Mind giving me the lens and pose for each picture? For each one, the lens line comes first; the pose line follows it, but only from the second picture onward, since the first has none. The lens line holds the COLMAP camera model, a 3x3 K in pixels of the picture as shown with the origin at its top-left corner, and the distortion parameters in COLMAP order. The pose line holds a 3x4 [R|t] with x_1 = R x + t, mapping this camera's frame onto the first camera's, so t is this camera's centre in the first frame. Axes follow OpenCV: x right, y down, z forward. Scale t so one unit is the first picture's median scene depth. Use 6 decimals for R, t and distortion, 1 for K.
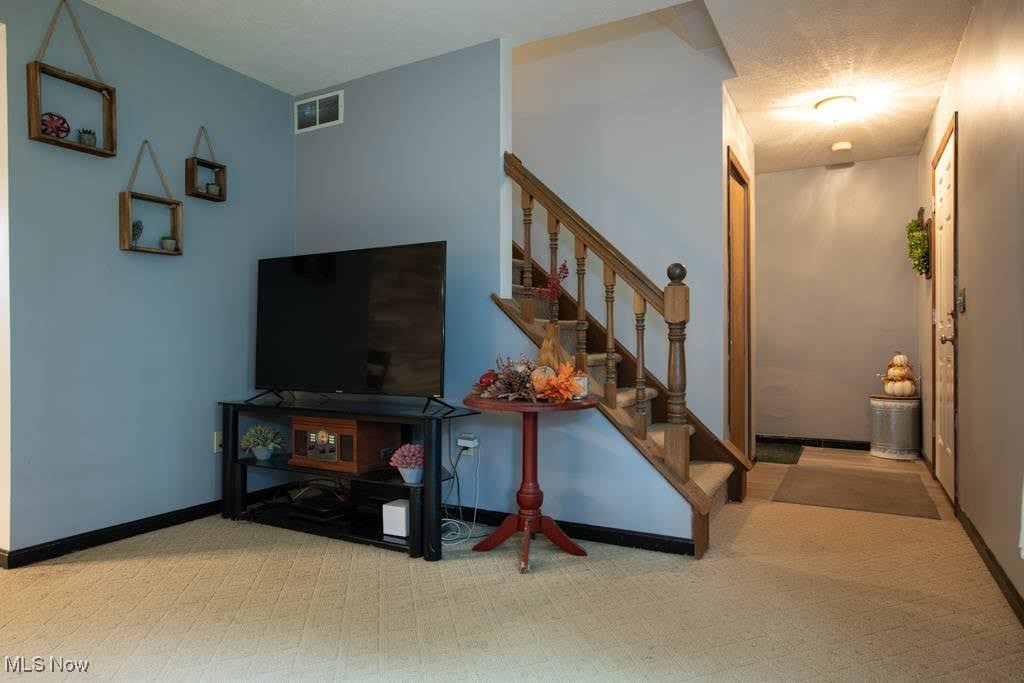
lens RADIAL K [[624.6, 0, 512.0], [0, 624.6, 341.5], [0, 0, 1]] dist [-0.054399, 0.072104]
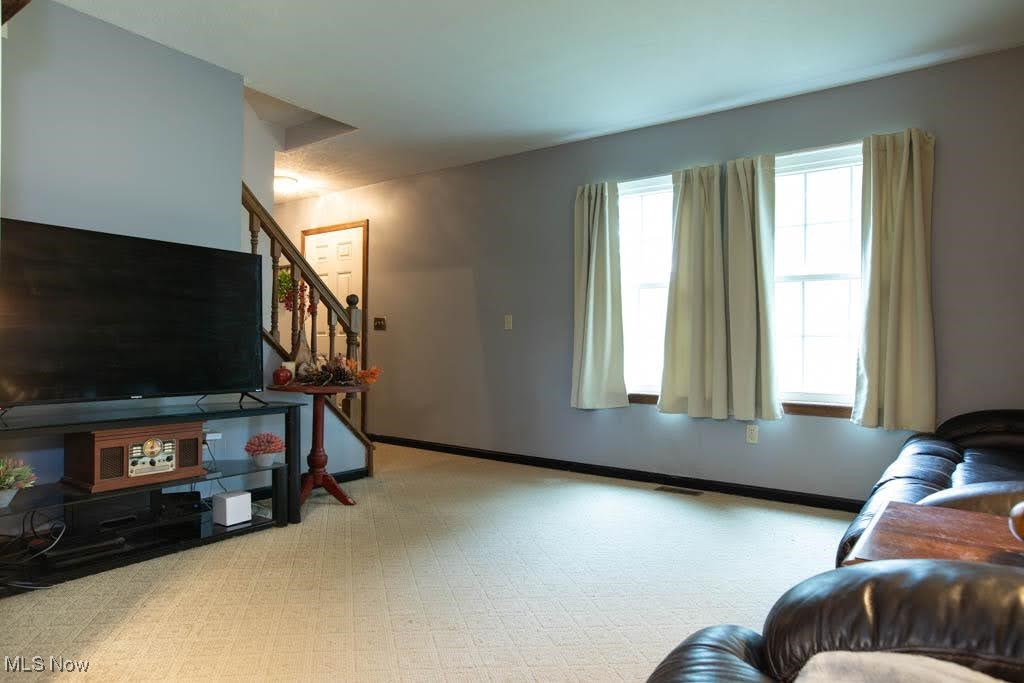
lens RADIAL K [[624.6, 0, 512.0], [0, 624.6, 341.5], [0, 0, 1]] dist [-0.054399, 0.072104]
pose [[0.119334, 0.012510, 0.992775, -1.206441], [-0.013665, 0.999847, -0.010957, 0.004614], [-0.992760, -0.012258, 0.119487, 0.412815]]
